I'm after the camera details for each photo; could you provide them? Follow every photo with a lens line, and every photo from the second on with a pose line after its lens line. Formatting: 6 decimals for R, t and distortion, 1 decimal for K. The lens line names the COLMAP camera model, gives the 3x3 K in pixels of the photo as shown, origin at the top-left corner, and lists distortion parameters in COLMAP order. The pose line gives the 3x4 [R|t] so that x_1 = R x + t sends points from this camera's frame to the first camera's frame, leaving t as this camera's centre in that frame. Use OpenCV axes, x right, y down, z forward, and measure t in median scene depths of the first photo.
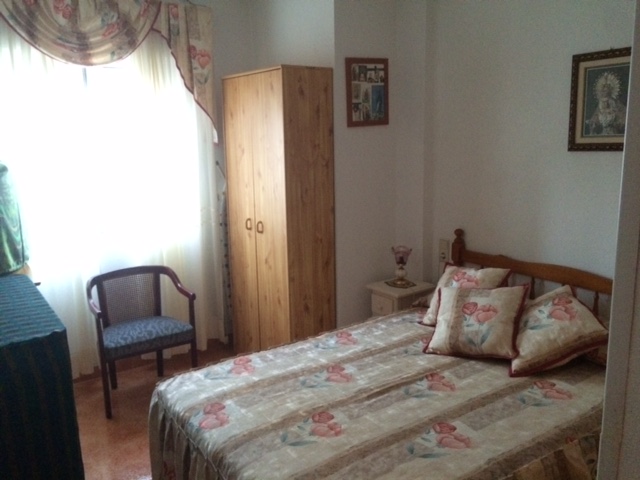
lens RADIAL K [[551.3, 0, 320.3], [0, 551.3, 240.8], [0, 0, 1]] dist [0.078503, -0.068702]
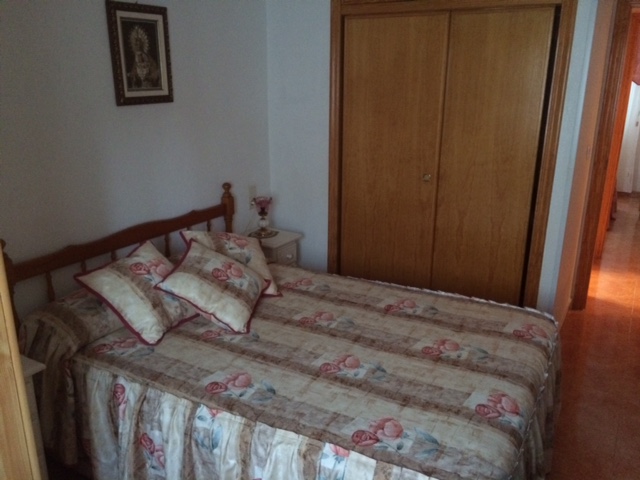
lens RADIAL K [[551.3, 0, 320.8], [0, 551.3, 239.3], [0, 0, 1]] dist [0.078503, -0.068702]
pose [[-0.418041, -0.244769, 0.874831, -0.614681], [0.186481, 0.919385, 0.346346, -0.229552], [-0.889082, 0.307926, -0.338696, 1.151423]]
